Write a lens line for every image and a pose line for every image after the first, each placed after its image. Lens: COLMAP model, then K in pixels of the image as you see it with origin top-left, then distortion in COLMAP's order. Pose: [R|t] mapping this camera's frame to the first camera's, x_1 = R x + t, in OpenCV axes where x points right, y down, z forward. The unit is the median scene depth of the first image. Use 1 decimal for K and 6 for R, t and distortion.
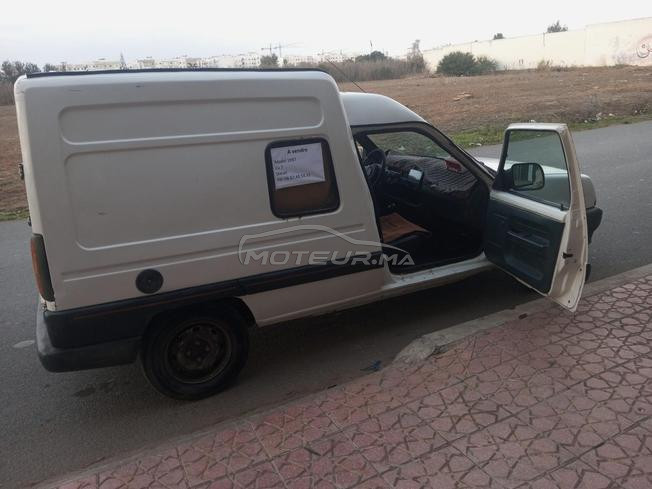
lens RADIAL K [[526.3, 0, 326.0], [0, 526.3, 244.5], [0, 0, 1]] dist [0.099833, -0.182127]
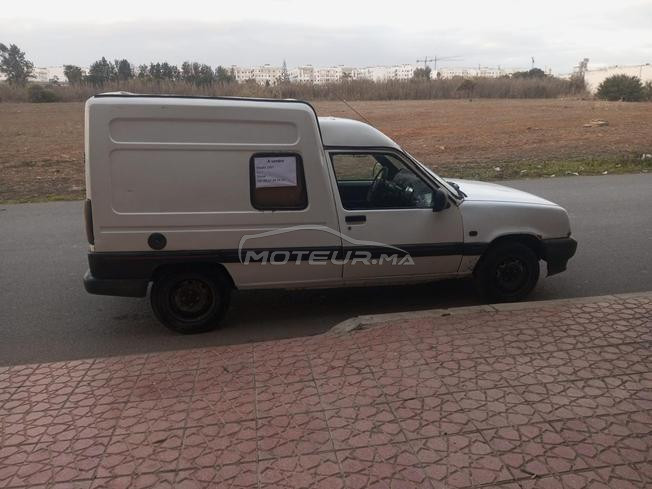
lens RADIAL K [[526.3, 0, 326.0], [0, 526.3, 244.5], [0, 0, 1]] dist [0.099833, -0.182127]
pose [[0.959684, 0.129443, -0.249502, 0.413811], [-0.133900, 0.990994, -0.000898, 0.015551], [0.247139, 0.034270, 0.968374, -0.247846]]
